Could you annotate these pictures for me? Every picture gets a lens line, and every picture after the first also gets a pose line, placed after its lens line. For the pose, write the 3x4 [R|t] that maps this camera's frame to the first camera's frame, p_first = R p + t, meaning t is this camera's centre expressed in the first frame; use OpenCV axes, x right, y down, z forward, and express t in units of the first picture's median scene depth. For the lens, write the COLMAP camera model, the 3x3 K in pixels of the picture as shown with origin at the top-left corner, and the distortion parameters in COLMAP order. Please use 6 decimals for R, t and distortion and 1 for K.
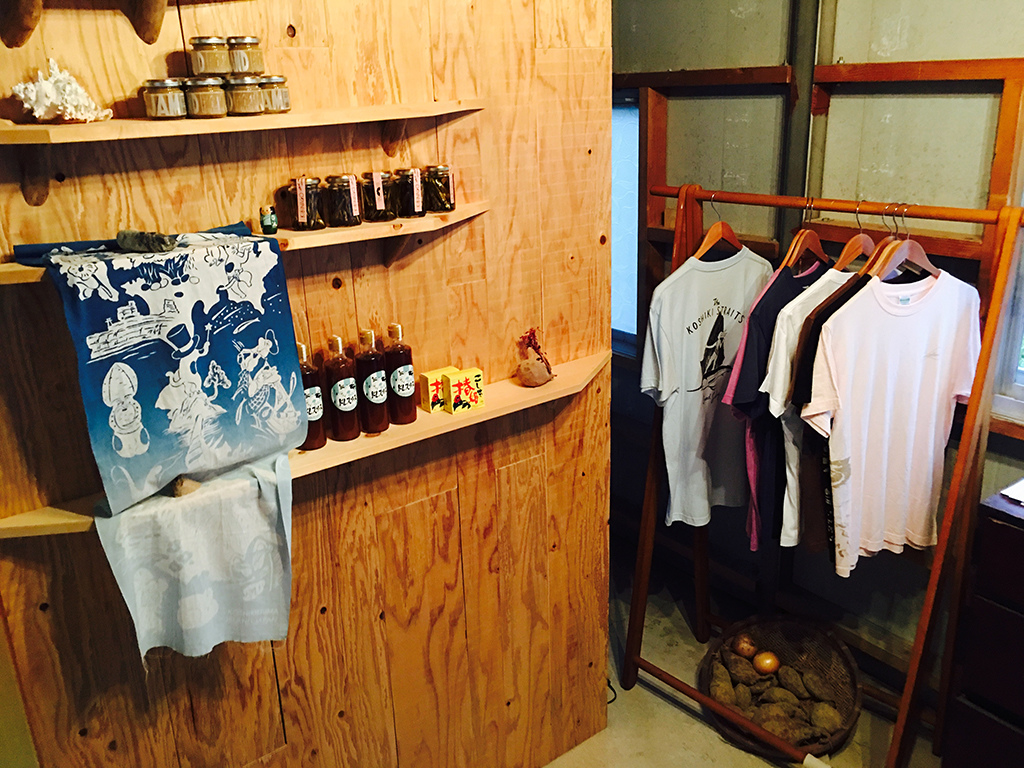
lens RADIAL K [[885.8, 0, 513.0], [0, 885.8, 377.4], [0, 0, 1]] dist [0.089063, -0.115983]
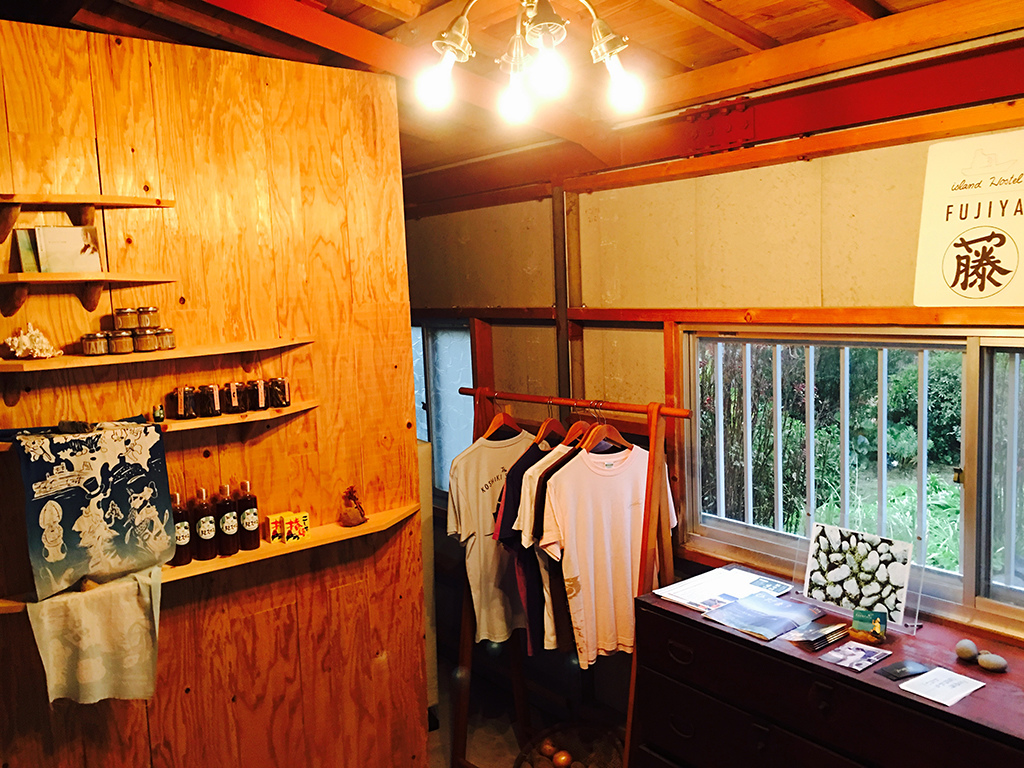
lens RADIAL K [[885.8, 0, 509.6], [0, 885.8, 379.0], [0, 0, 1]] dist [0.089063, -0.115983]
pose [[0.999720, -0.006198, 0.022823, 0.265454], [0.010948, 0.976702, -0.214320, 0.094925], [-0.020963, 0.214510, 0.976497, -0.491716]]
